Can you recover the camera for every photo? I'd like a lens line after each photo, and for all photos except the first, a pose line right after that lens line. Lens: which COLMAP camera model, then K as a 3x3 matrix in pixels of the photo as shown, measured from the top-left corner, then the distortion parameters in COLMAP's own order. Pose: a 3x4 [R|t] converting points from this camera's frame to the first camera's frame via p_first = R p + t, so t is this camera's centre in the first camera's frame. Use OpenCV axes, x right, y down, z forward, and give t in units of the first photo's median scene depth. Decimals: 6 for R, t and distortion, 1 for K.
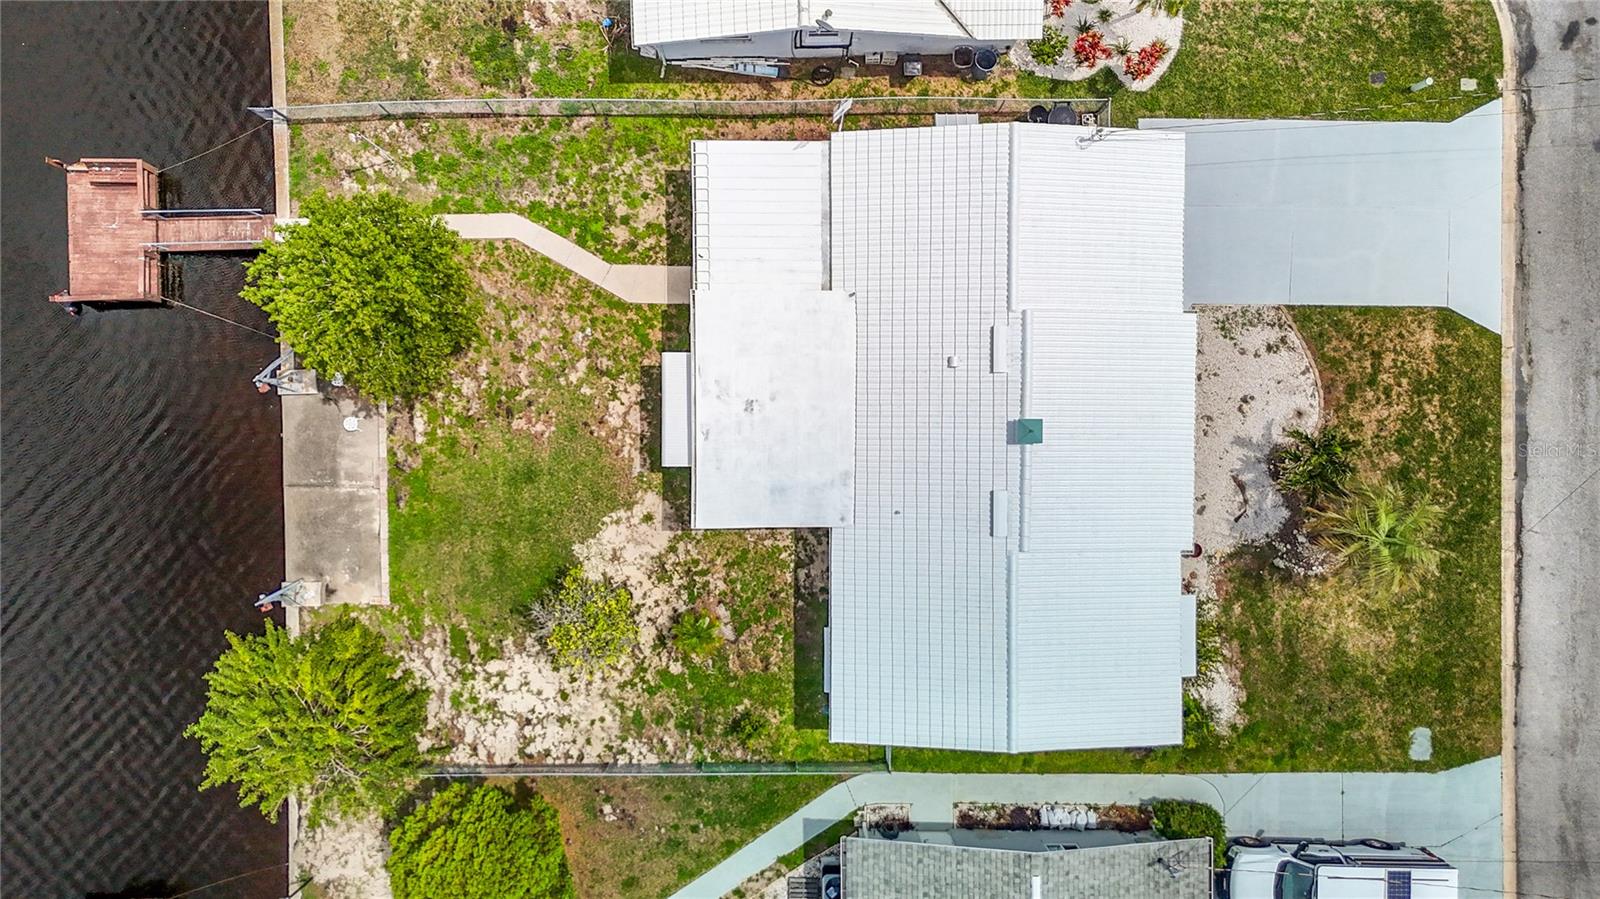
lens RADIAL K [[1195.8, 0, 800.0], [0, 1195.8, 449.5], [0, 0, 1]] dist [0.048925, 0.000613]
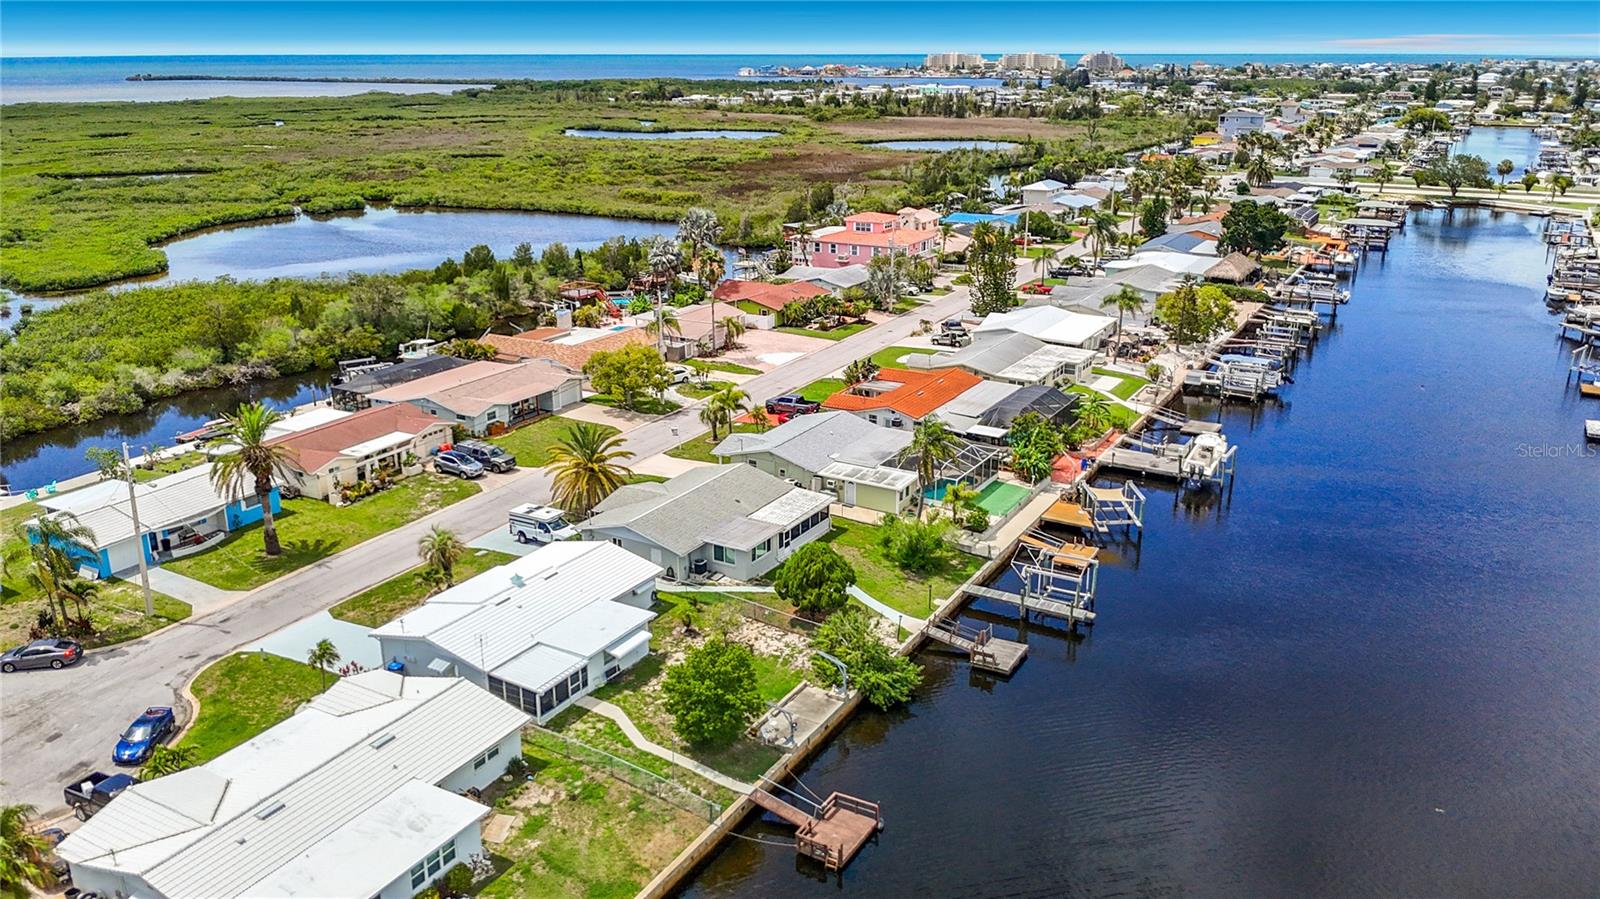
lens RADIAL K [[1215.5, 0, 800.0], [0, 1215.5, 449.5], [0, 0, 1]] dist [0.057498, -0.106768]
pose [[-0.865710, -0.174216, 0.469248, -1.249164], [0.500476, -0.285748, 0.817234, -1.470677], [-0.008289, 0.942336, 0.334566, -0.070400]]
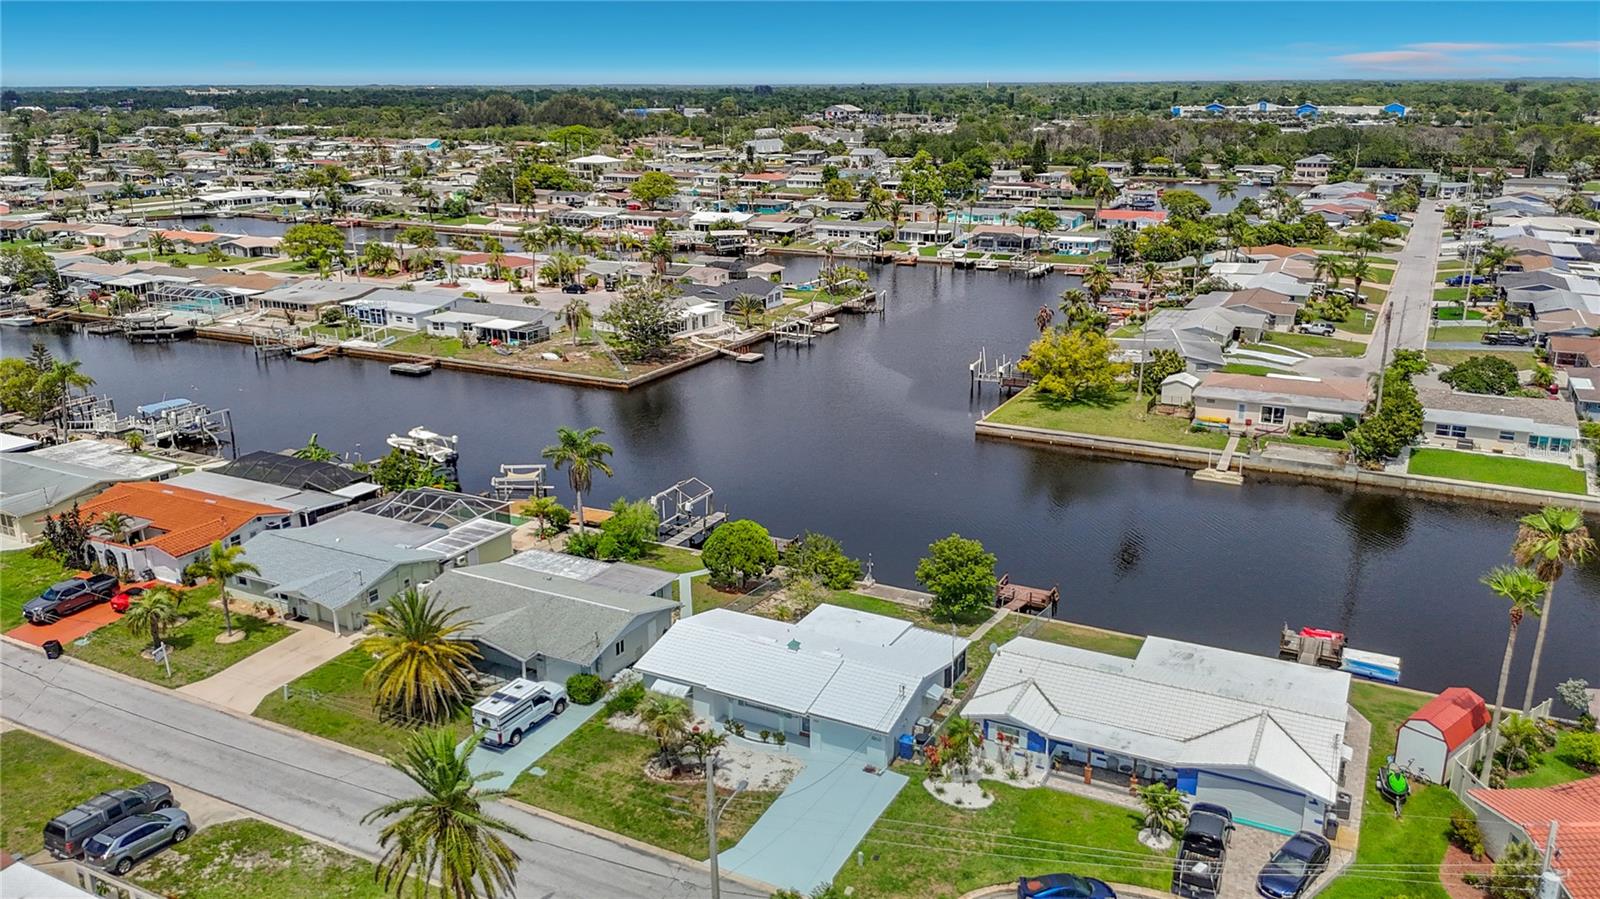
lens RADIAL K [[1211.8, 0, 800.0], [0, 1211.8, 449.5], [0, 0, 1]] dist [0.073263, -0.109100]
pose [[-0.469640, 0.237196, -0.850398, 1.799992], [-0.882646, -0.147245, 0.446380, -0.870815], [-0.019337, 0.960238, 0.278513, 0.007118]]
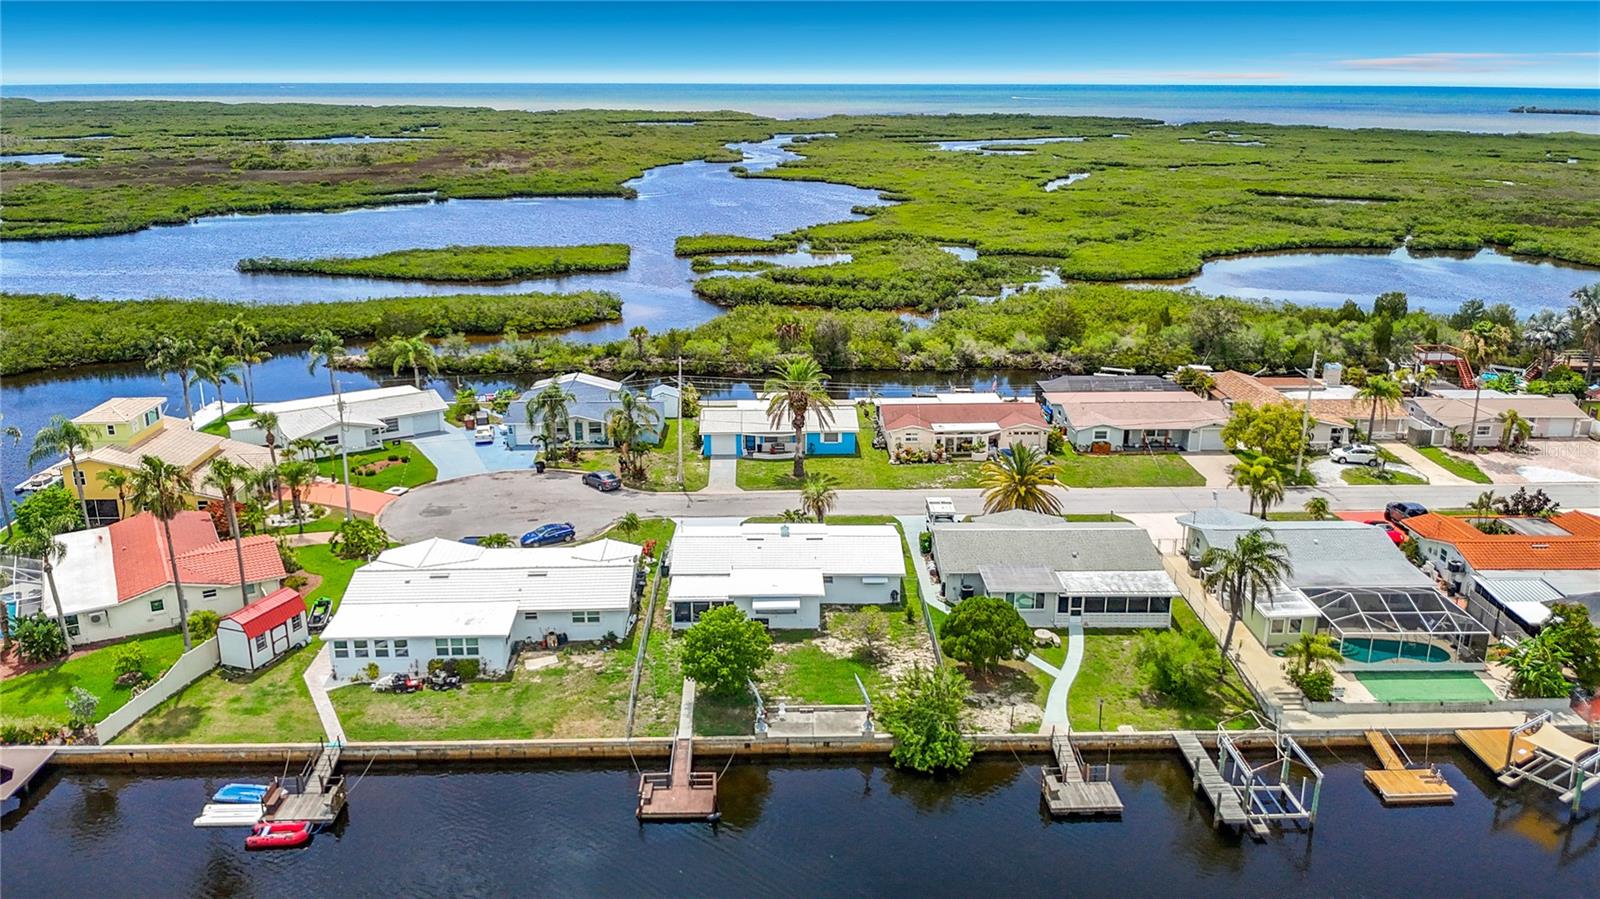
lens RADIAL K [[1222.9, 0, 800.0], [0, 1222.9, 449.5], [0, 0, 1]] dist [0.044230, -0.110225]
pose [[-0.018885, -0.307641, 0.951315, -2.203851], [0.999699, -0.020739, 0.013139, -0.008878], [0.015688, 0.951277, 0.307940, -0.063264]]
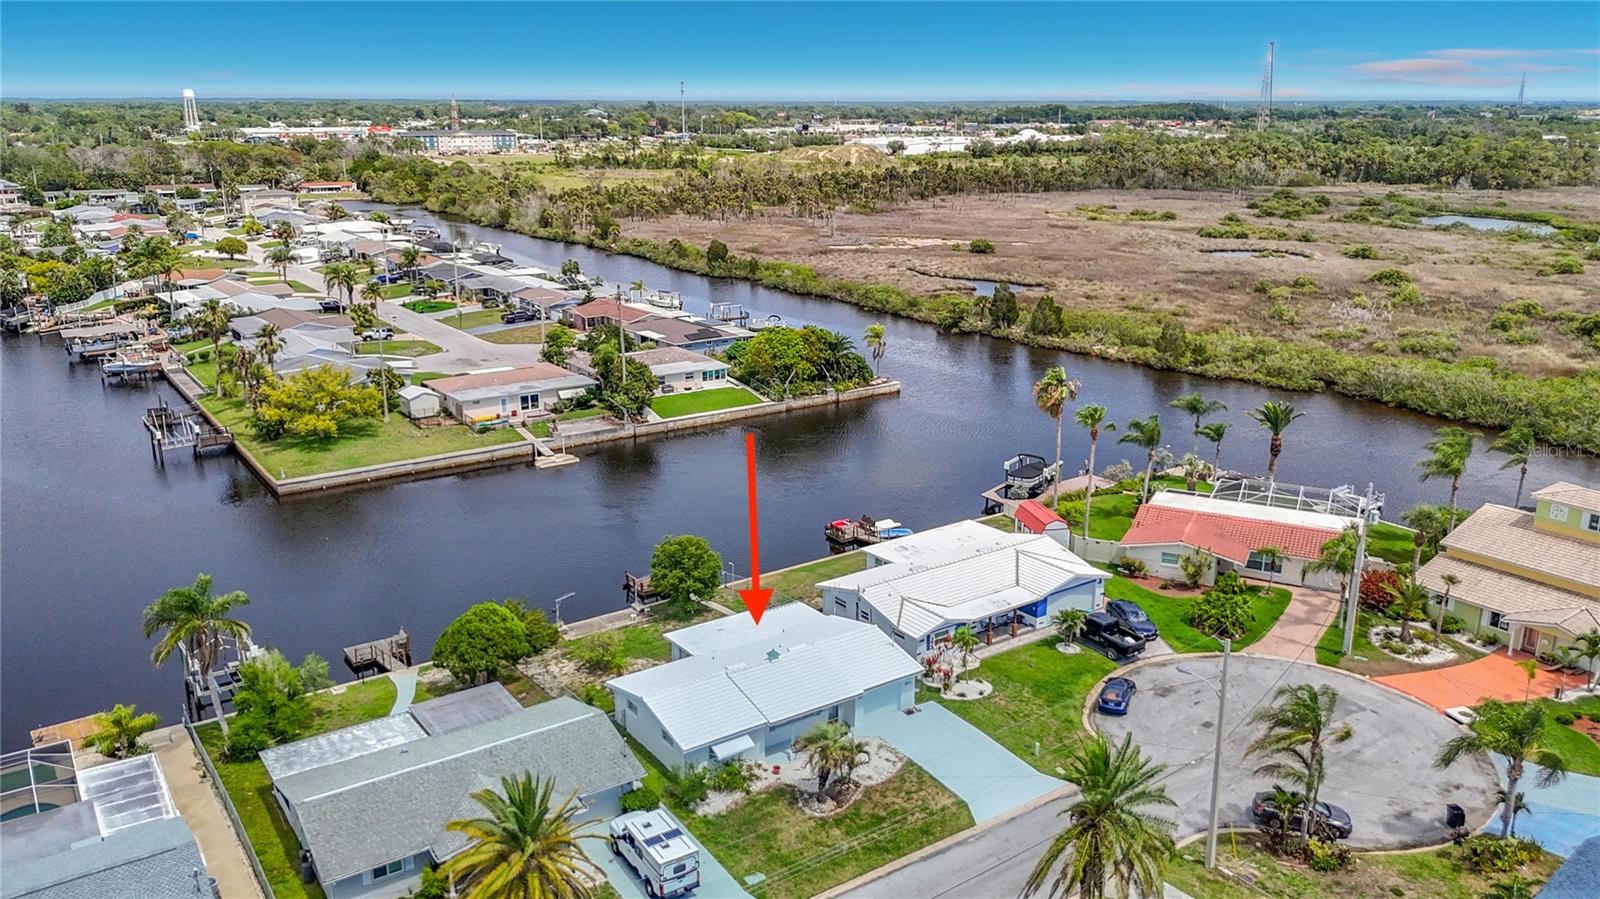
lens RADIAL K [[1197.4, 0, 800.0], [0, 1197.4, 449.5], [0, 0, 1]] dist [0.080913, -0.129526]
pose [[0.567067, 0.211120, -0.796155, 1.722827], [-0.823652, 0.138659, -0.549883, 1.009605], [-0.005697, 0.967575, 0.252518, 0.038576]]
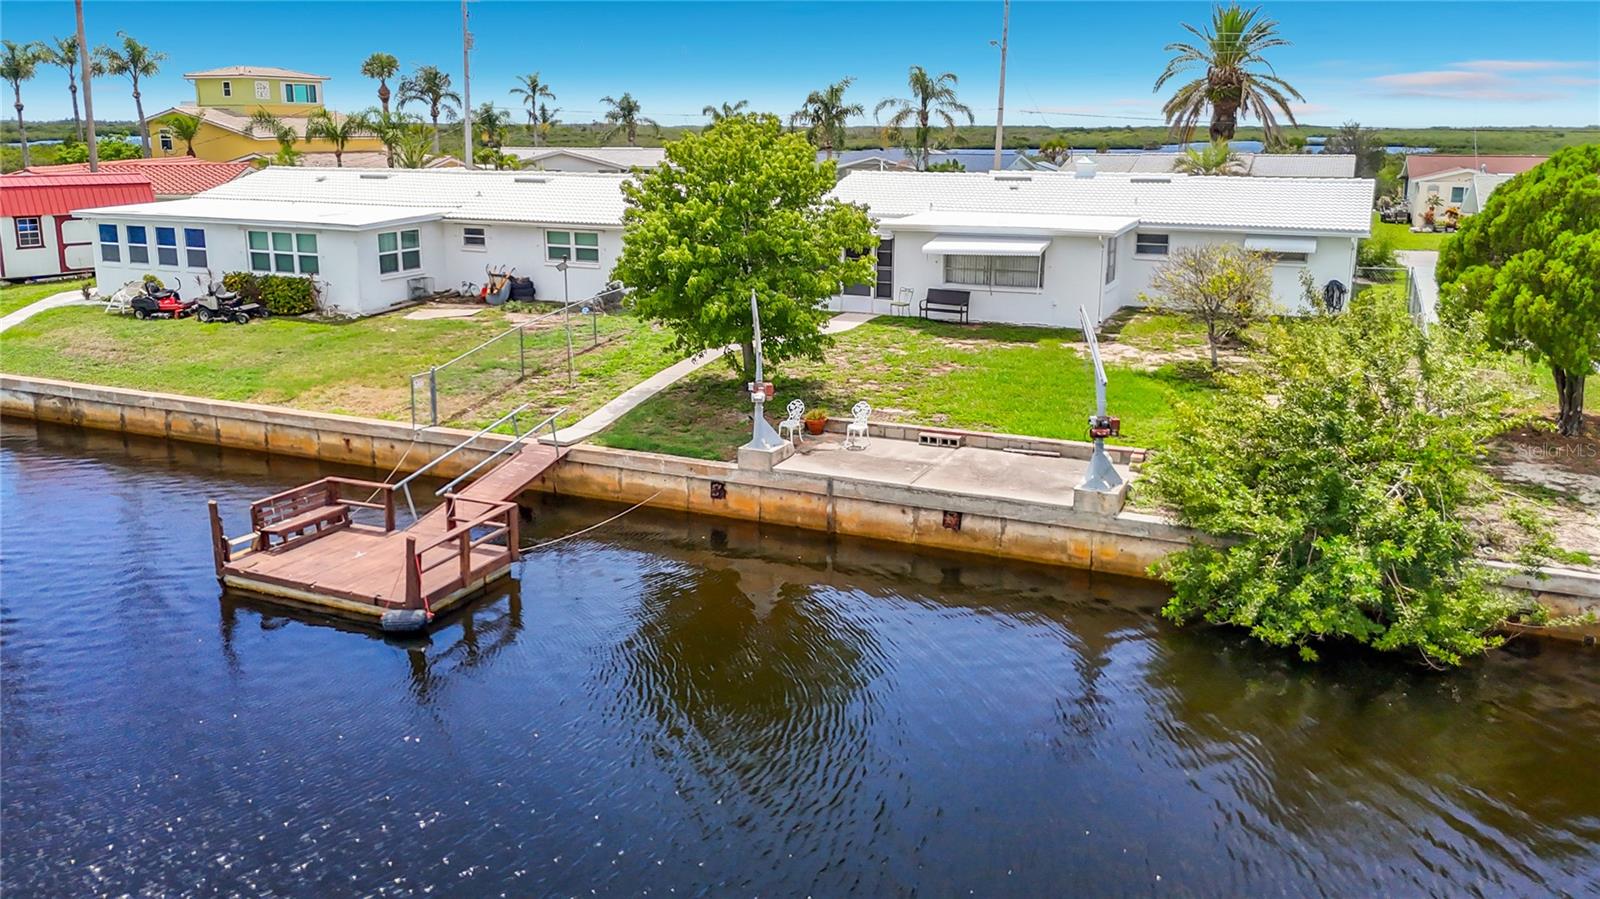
lens RADIAL K [[1216.2, 0, 800.9], [0, 1216.2, 398.4], [0, 0, 1]] dist [0.054881, -0.081364]
pose [[0.414905, -0.216801, 0.883658, -0.975194], [0.909599, 0.075378, -0.408592, 0.223909], [0.021975, 0.973301, 0.228476, 0.827298]]
